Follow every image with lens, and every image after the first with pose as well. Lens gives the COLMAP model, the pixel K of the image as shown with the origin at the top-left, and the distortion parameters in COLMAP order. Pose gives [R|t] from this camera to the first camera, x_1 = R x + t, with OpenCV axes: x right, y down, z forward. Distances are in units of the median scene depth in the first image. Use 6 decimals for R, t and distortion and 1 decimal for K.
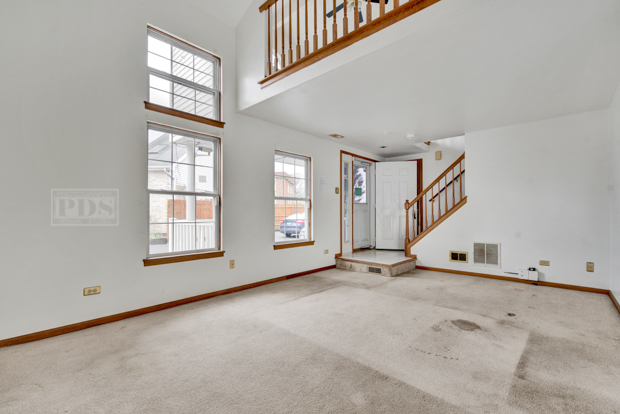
lens RADIAL K [[273.2, 0, 310.0], [0, 273.2, 207.0], [0, 0, 1]] dist [-0.000312, -0.000333]
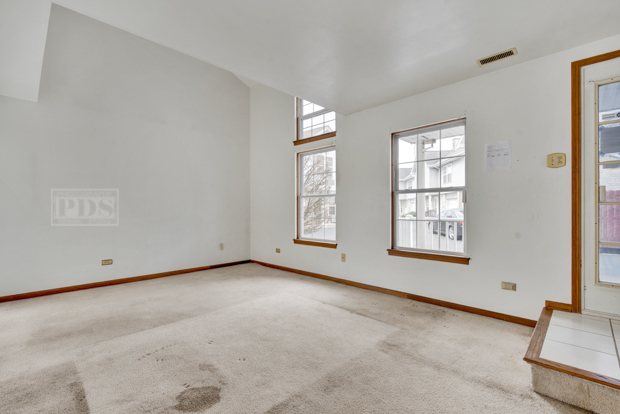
lens RADIAL K [[280.8, 0, 310.0], [0, 280.8, 207.0], [0, 0, 1]] dist [-0.001676, -0.000173]
pose [[-0.023098, -0.010055, -0.999683, 0.860037], [0.024407, 0.999646, -0.010619, 0.016873], [0.999435, -0.024644, -0.022845, 0.920954]]
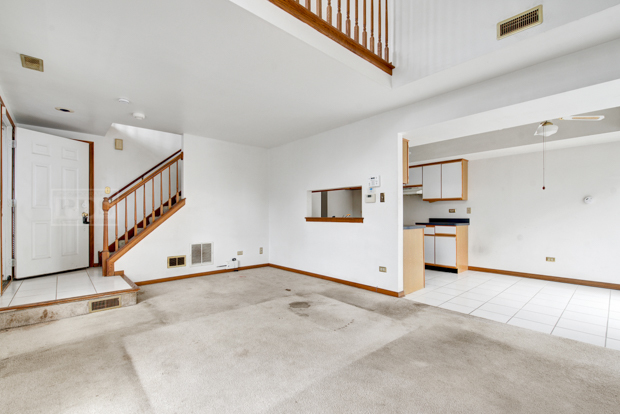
lens RADIAL K [[278.1, 0, 308.7], [0, 278.1, 214.6], [0, 0, 1]] dist [0.000056, -0.000007]
pose [[0.100322, -0.001234, 0.994954, -0.496198], [-0.017081, 0.999850, 0.002963, 0.011757], [-0.994808, -0.017292, 0.100285, 0.607921]]
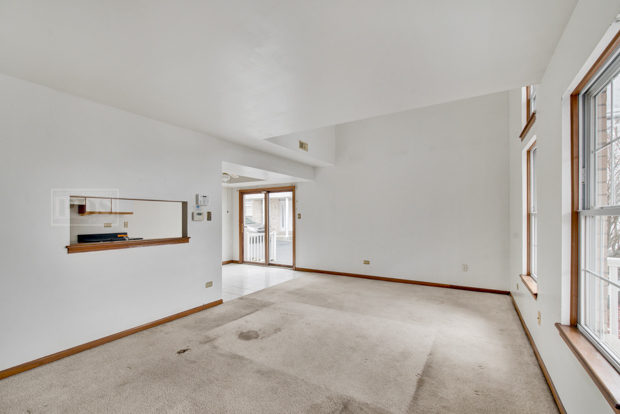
lens RADIAL K [[278.1, 0, 308.7], [0, 278.1, 214.6], [0, 0, 1]] dist [0.000056, -0.000007]
pose [[-0.979786, 0.001264, -0.200044, 0.403480], [0.007124, 0.999566, -0.028579, -0.025627], [0.199922, -0.029426, -0.979370, 1.591931]]
